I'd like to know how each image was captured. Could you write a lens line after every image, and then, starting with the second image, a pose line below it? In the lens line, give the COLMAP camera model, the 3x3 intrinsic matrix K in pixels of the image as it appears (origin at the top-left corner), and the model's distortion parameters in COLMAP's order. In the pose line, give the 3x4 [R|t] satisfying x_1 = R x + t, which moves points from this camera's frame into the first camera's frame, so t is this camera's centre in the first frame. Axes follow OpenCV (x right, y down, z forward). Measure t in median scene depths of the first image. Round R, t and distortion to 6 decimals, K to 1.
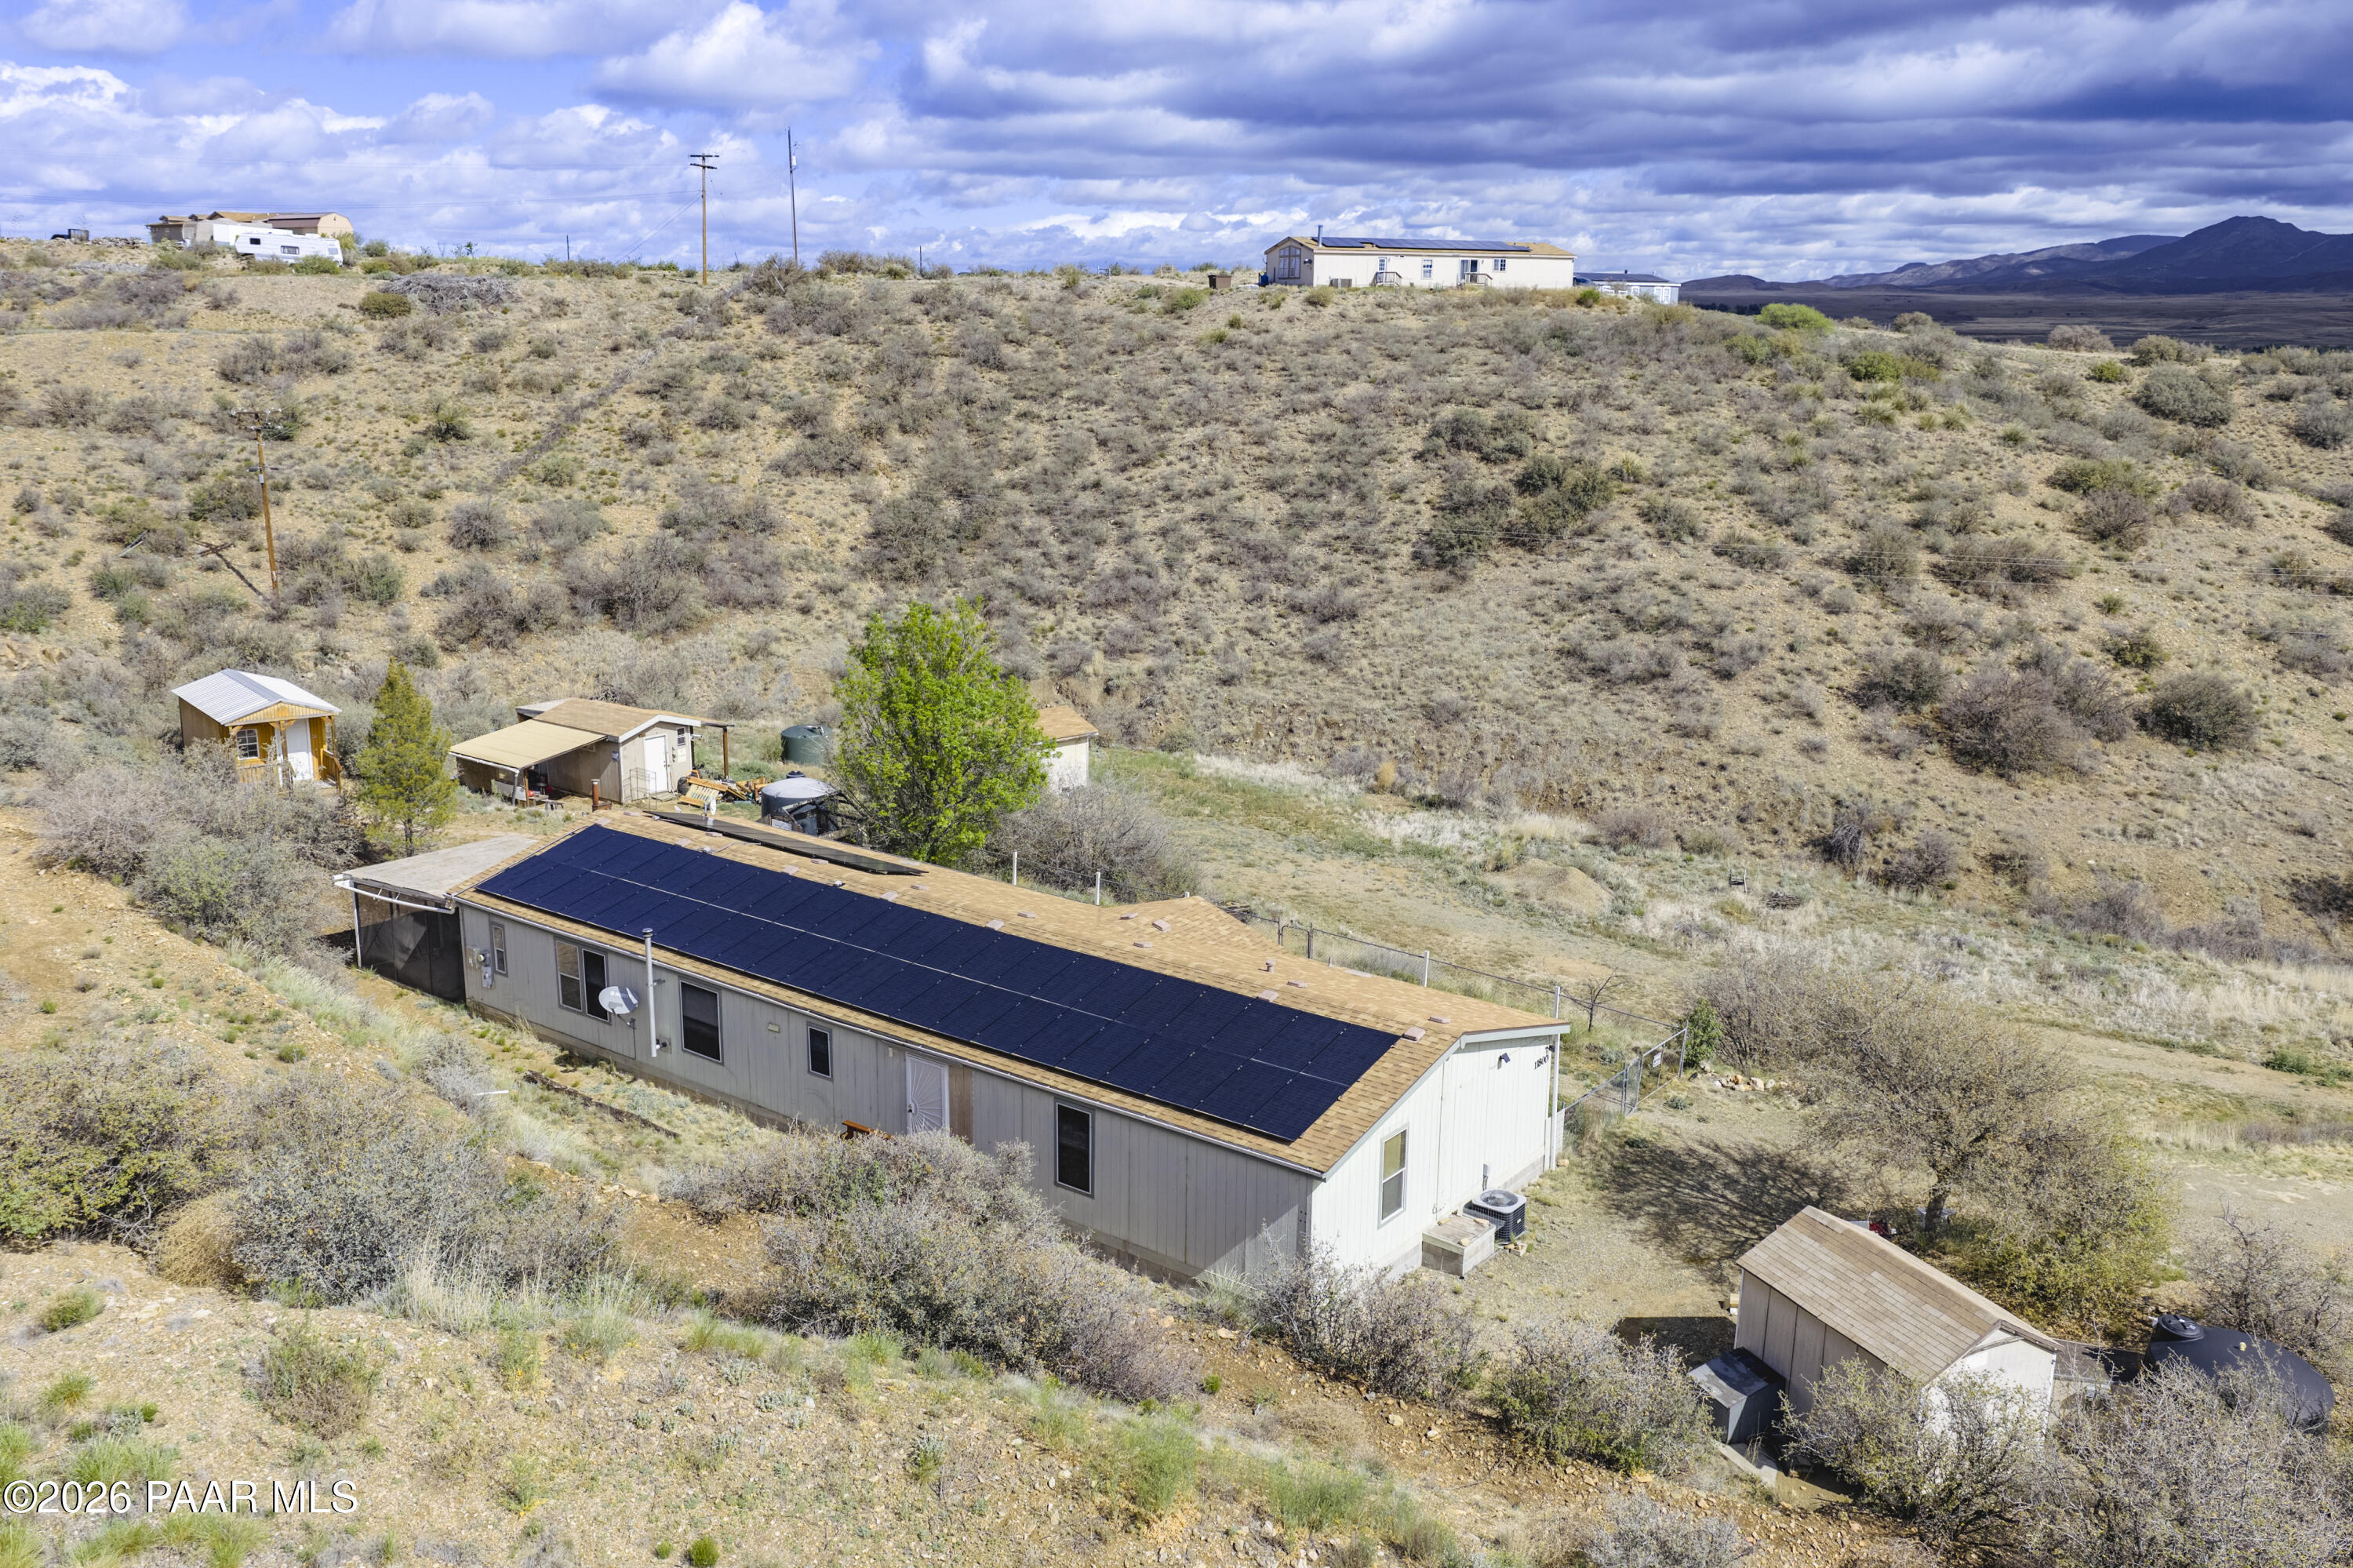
lens RADIAL K [[1931.3, 0, 1170.9], [0, 1931.3, 785.0], [0, 0, 1]] dist [0.041315, -0.081950]
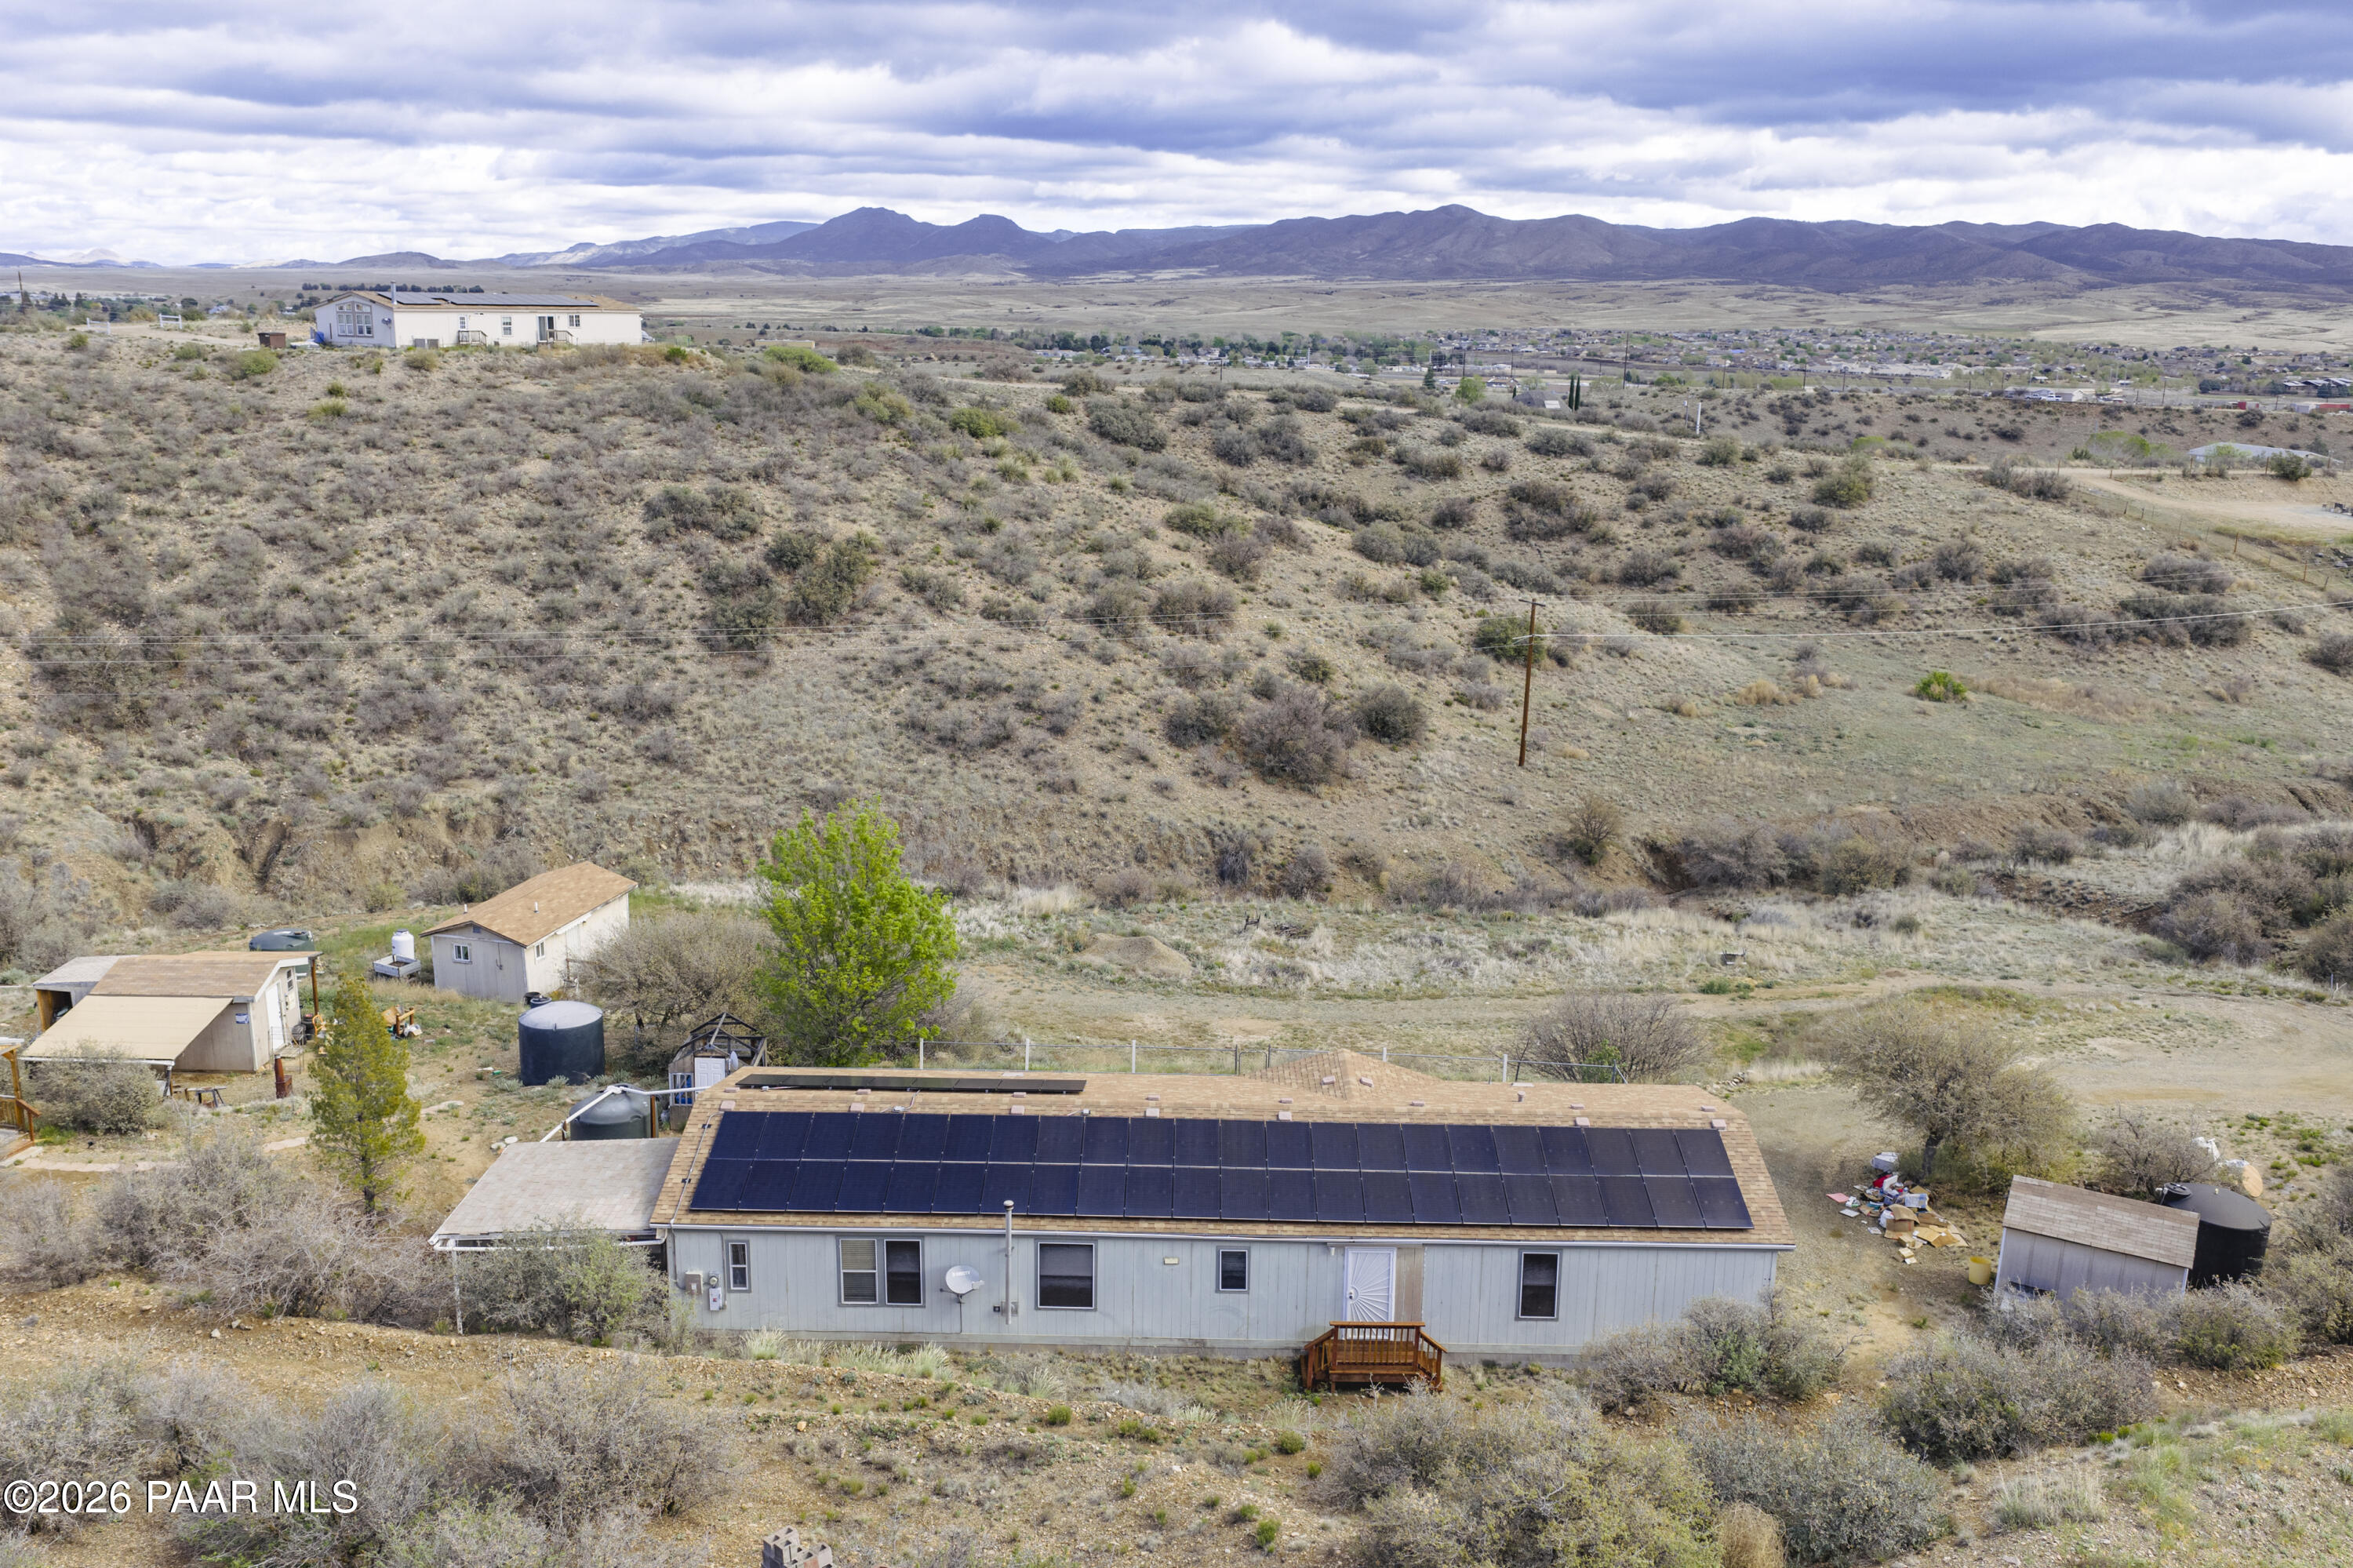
lens RADIAL K [[1931.3, 0, 1170.9], [0, 1931.3, 785.0], [0, 0, 1]] dist [0.041315, -0.081950]
pose [[0.807227, -0.141122, 0.573123, -0.283866], [0.135939, 0.989344, 0.052144, -0.069314], [-0.574374, 0.035818, 0.817809, 0.041702]]
